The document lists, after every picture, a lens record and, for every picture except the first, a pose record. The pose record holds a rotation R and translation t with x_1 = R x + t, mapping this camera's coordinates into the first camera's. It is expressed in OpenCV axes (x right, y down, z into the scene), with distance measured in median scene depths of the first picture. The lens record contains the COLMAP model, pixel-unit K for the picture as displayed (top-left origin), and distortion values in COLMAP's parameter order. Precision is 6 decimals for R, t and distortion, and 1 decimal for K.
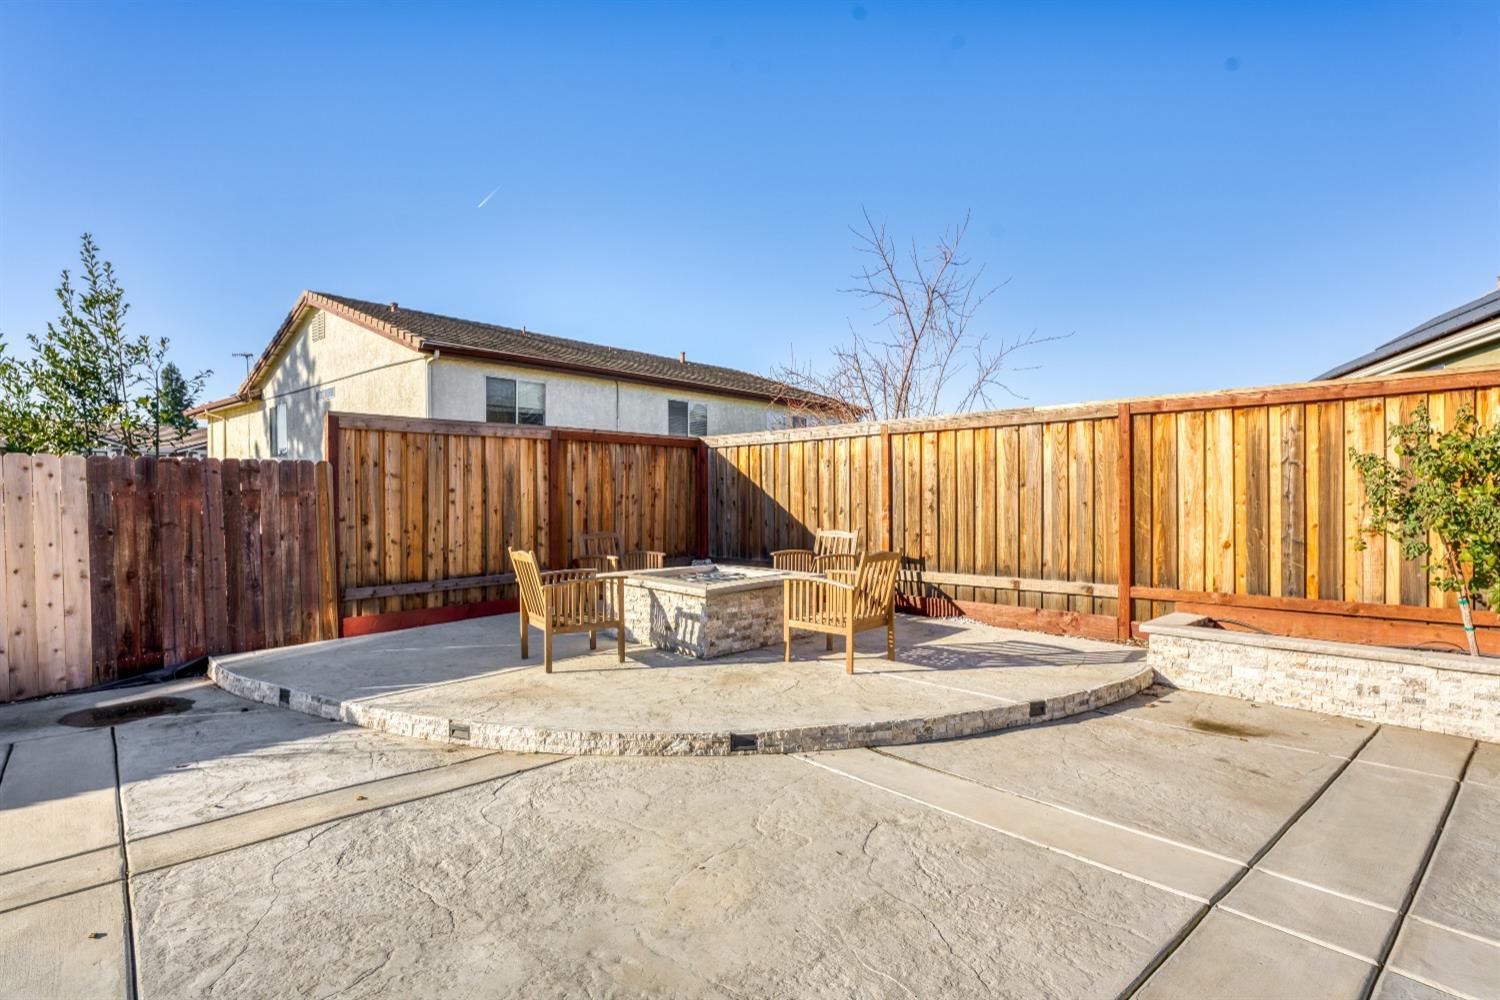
lens RADIAL K [[730.3, 0, 750.3], [0, 730.3, 499.6], [0, 0, 1]] dist [-0.013762, -0.000073]
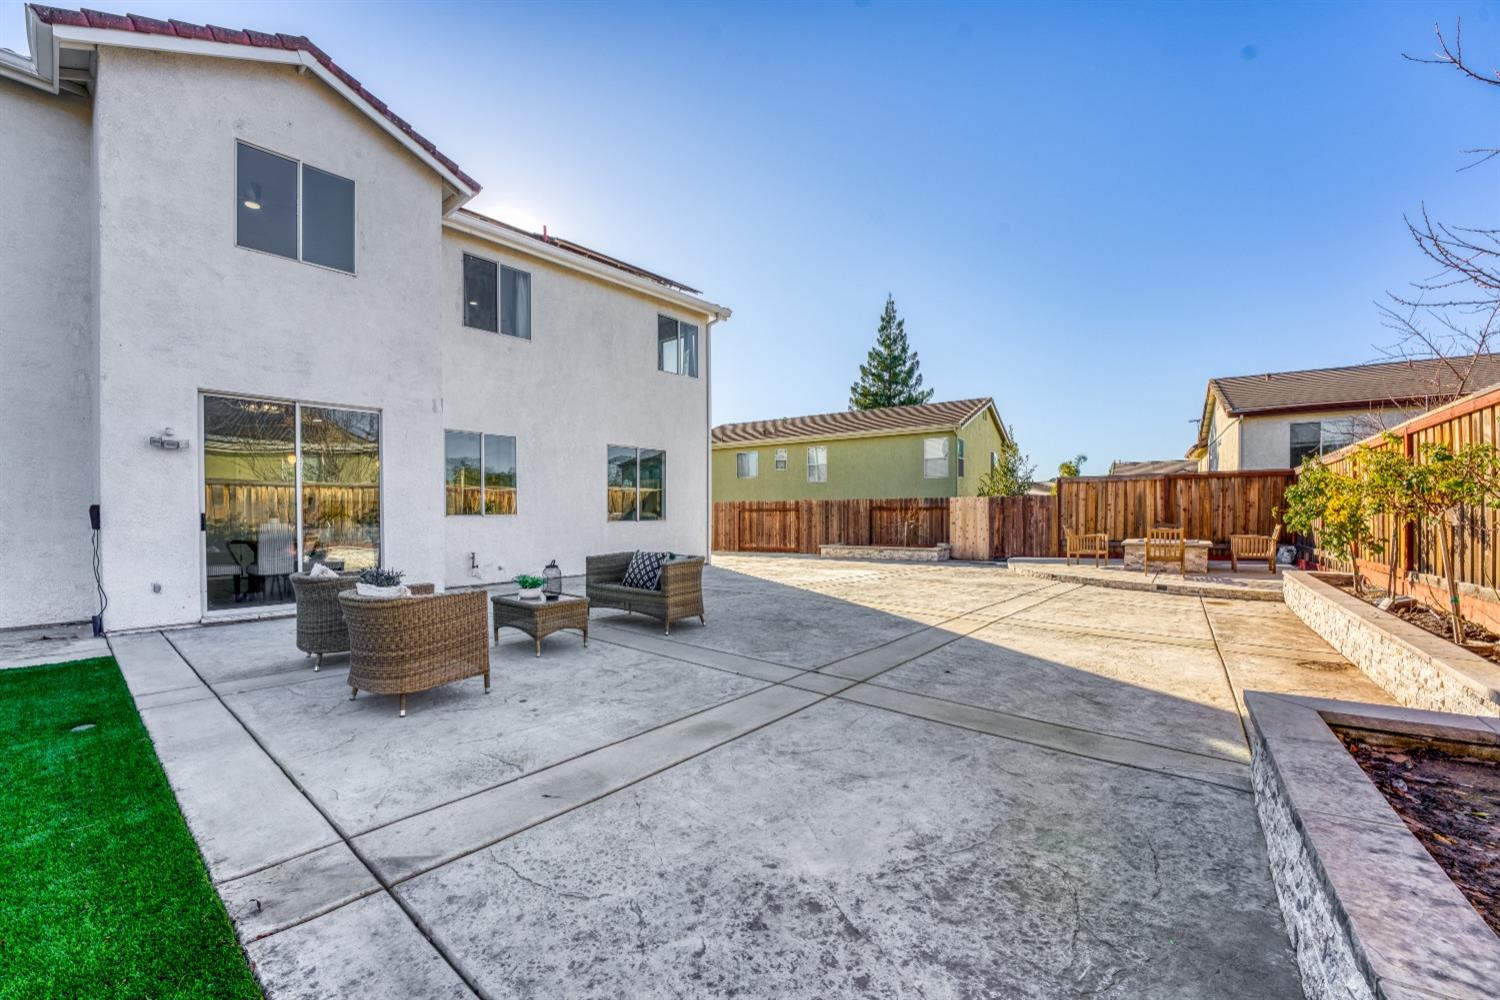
lens RADIAL K [[604.8, 0, 743.6], [0, 604.8, 533.9], [0, 0, 1]] dist [-0.029799, 0.004141]
pose [[0.137769, 0.033458, -0.989899, 1.442251], [-0.002679, 0.999438, 0.033408, 0.021759], [0.990461, -0.001951, 0.137781, -0.483575]]
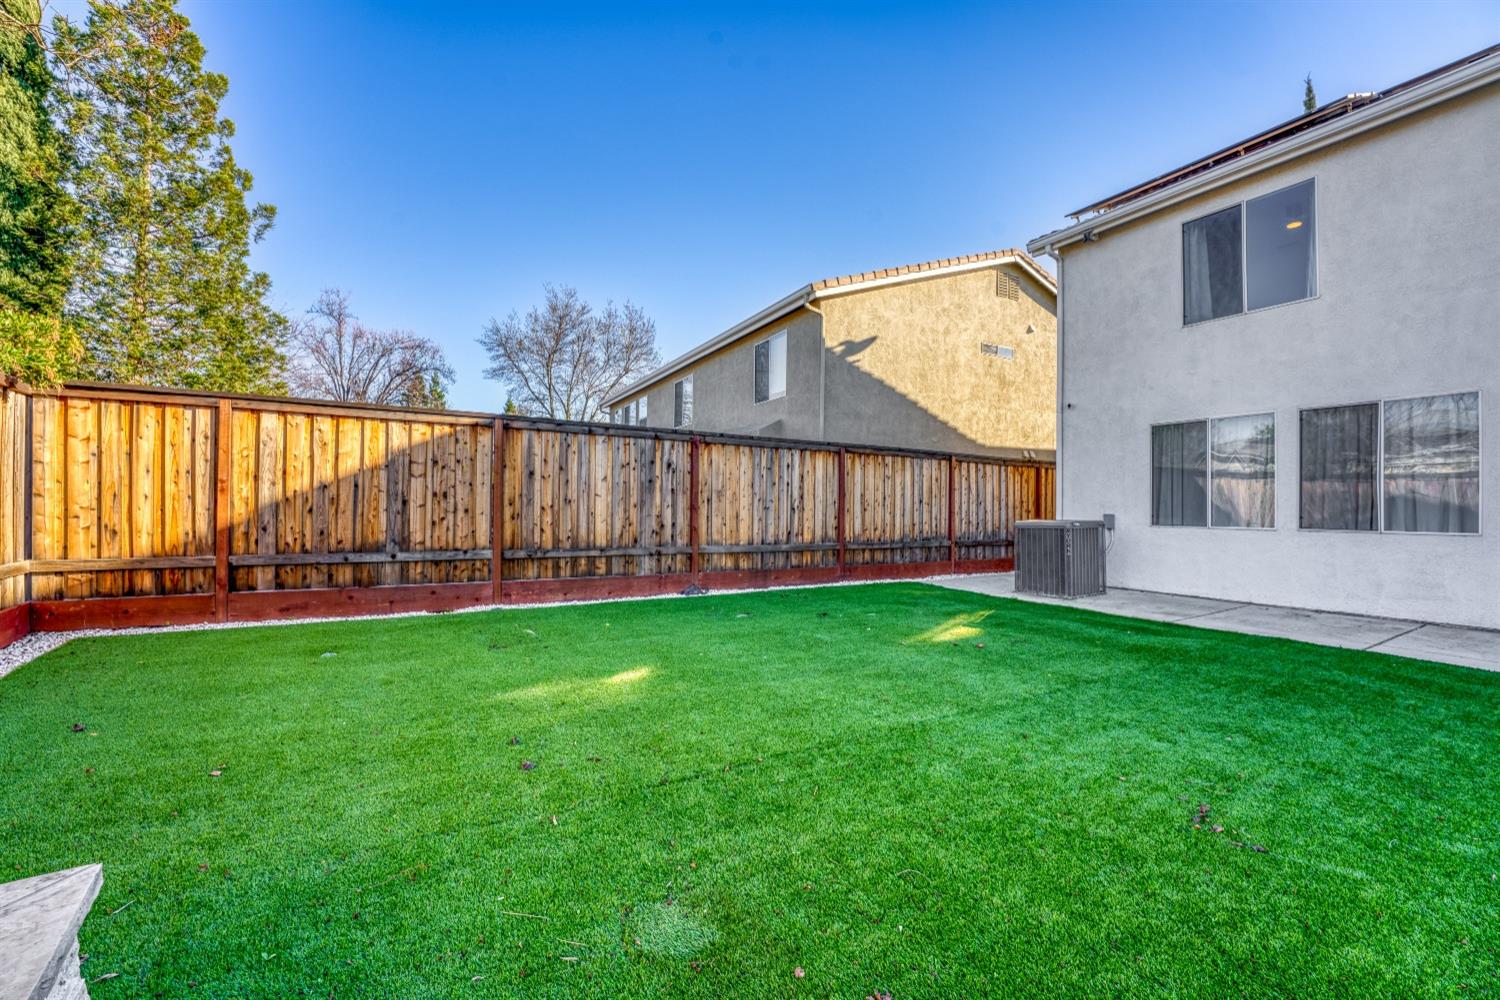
lens RADIAL K [[604.8, 0, 747.1], [0, 604.8, 507.2], [0, 0, 1]] dist [-0.029799, 0.004141]
pose [[-0.982226, -0.007825, 0.187541, 1.397990], [-0.006935, 0.999961, 0.005404, 0.016925], [-0.187576, 0.004008, -0.982242, -0.443539]]
